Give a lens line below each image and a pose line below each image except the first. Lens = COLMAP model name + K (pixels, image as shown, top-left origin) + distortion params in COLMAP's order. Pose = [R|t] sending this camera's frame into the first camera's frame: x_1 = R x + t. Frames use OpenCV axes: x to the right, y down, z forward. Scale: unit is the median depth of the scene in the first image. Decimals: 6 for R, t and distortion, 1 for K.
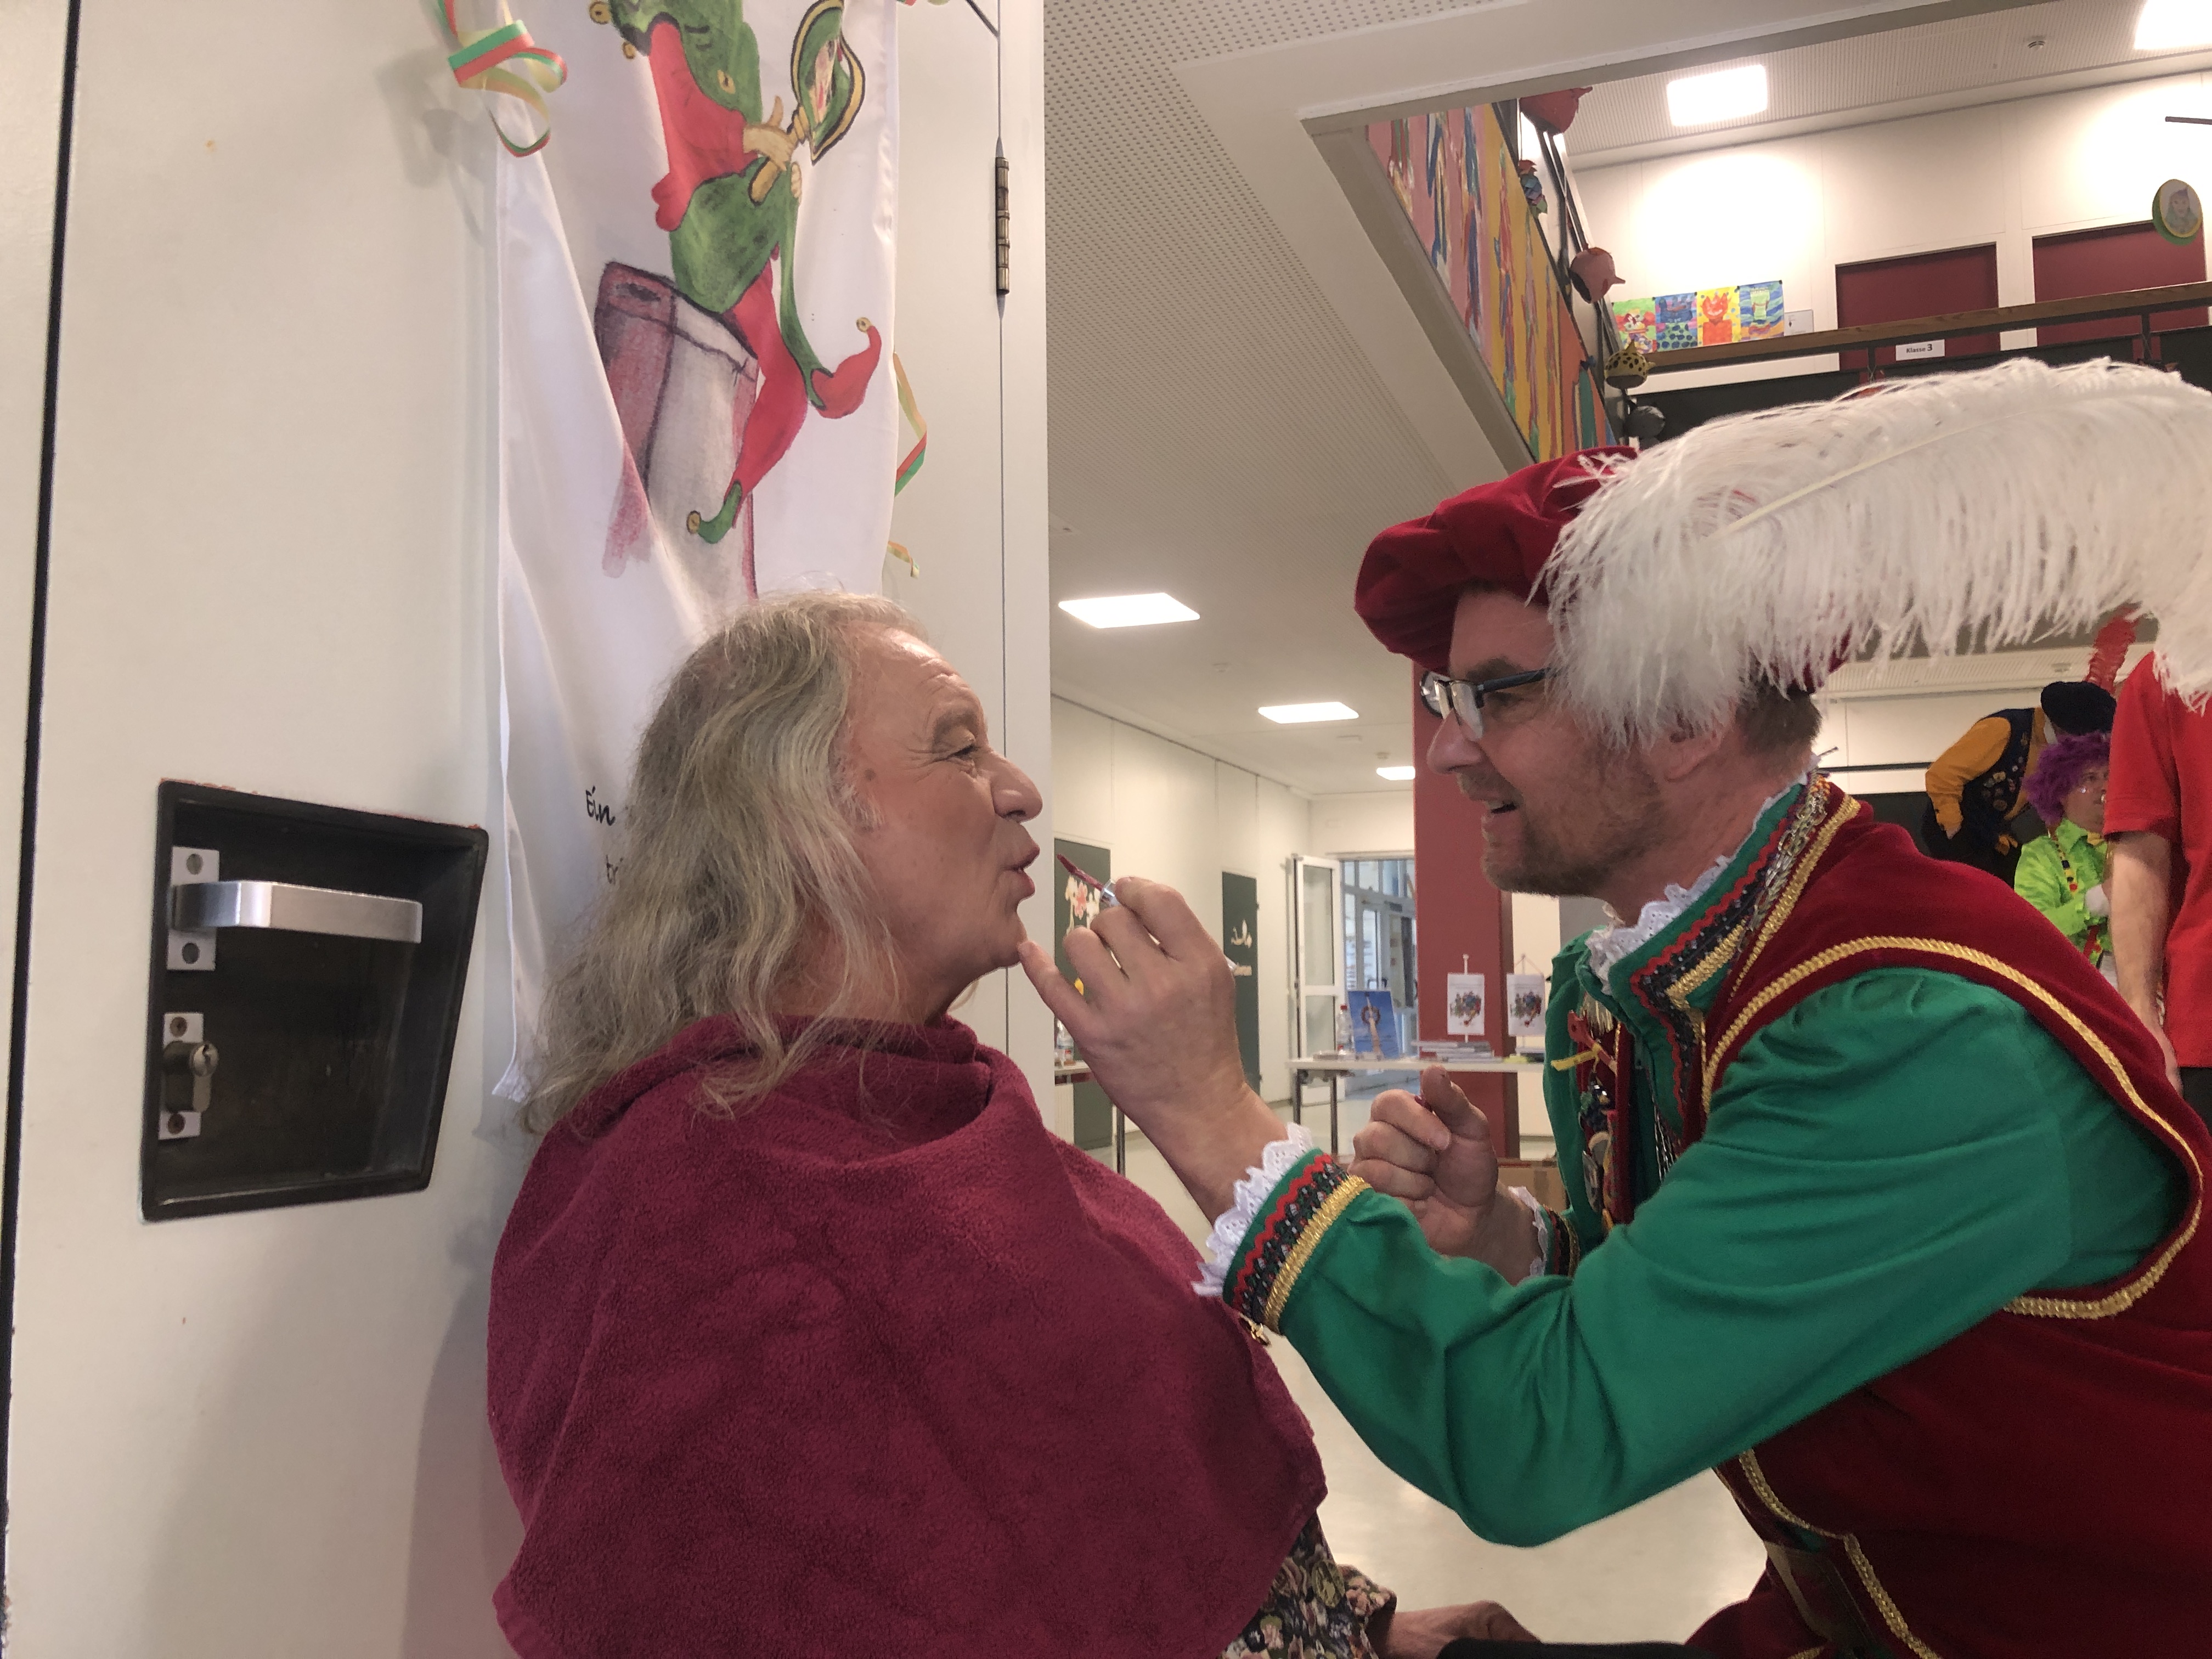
lens RADIAL K [[1821.9, 0, 1114.6], [0, 1821.9, 804.9], [0, 0, 1]] dist [-0.010081, -0.002908]
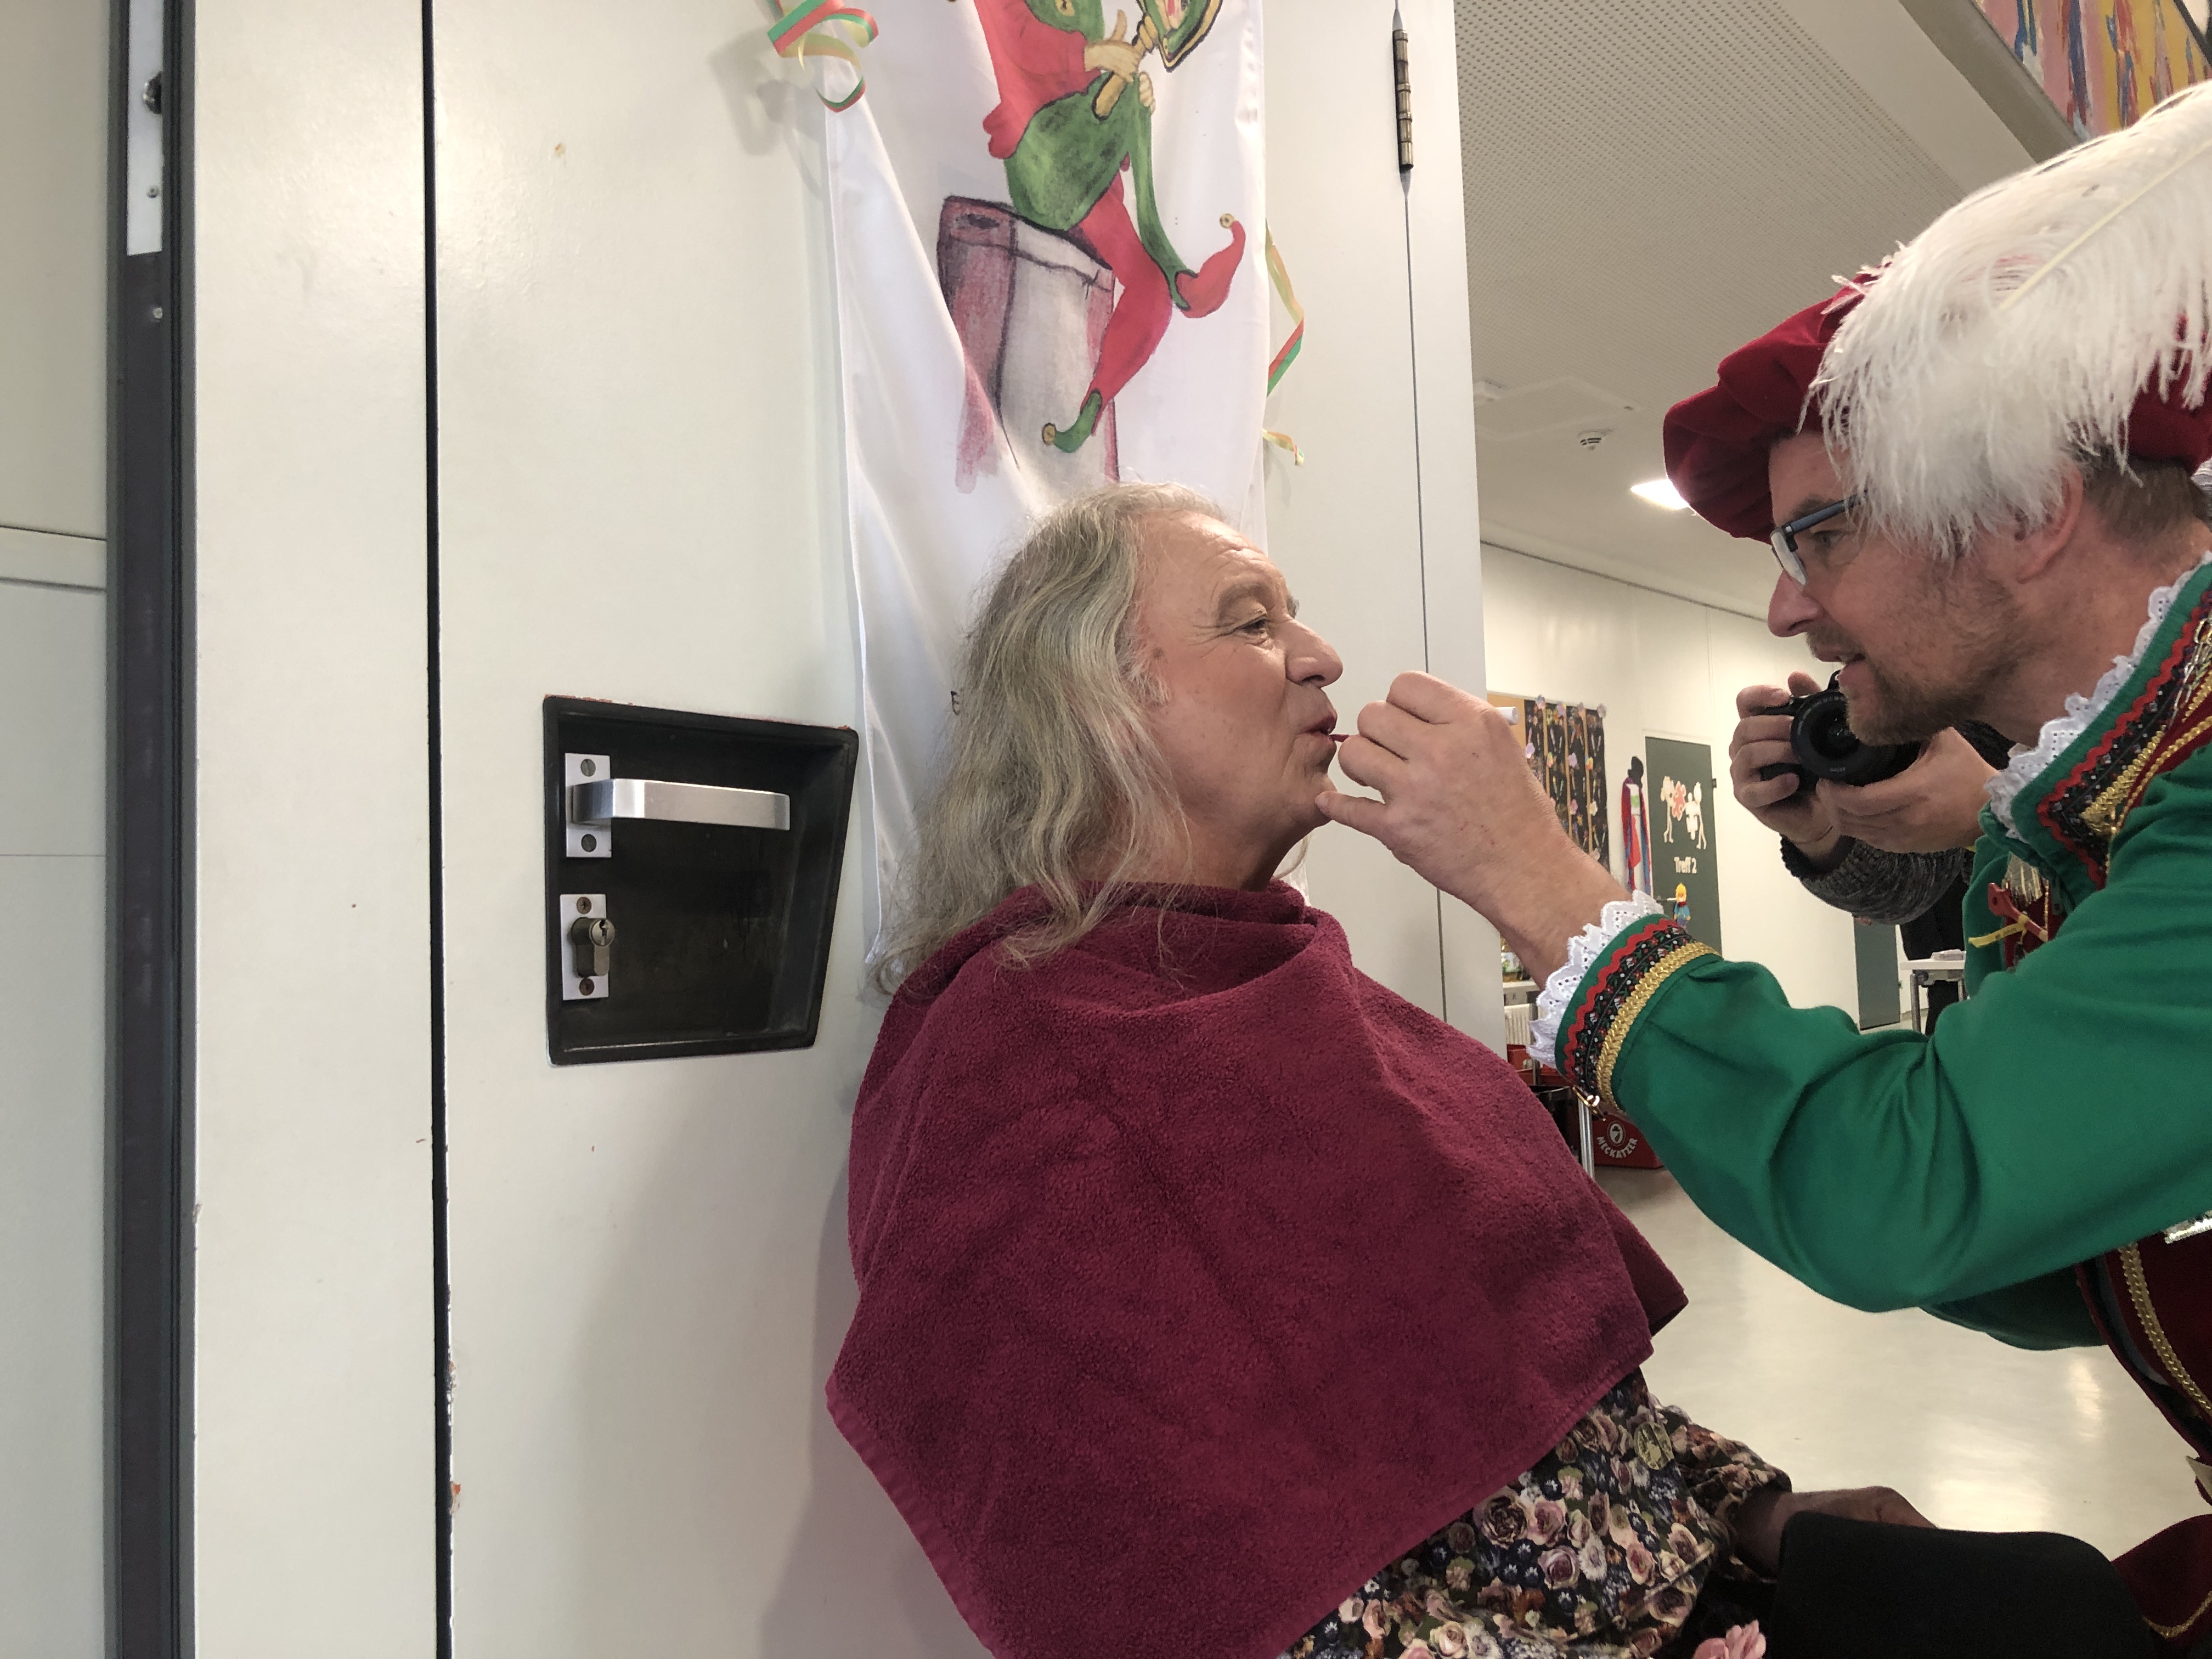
lens RADIAL K [[1816.1, 0, 1099.1], [0, 1816.1, 803.6], [0, 0, 1]] dist [0.005967, -0.008133]
pose [[0.947856, -0.049884, -0.314772, 0.138722], [0.065014, 0.997170, 0.037745, 0.025900], [0.311998, -0.056242, 0.948417, -0.009955]]
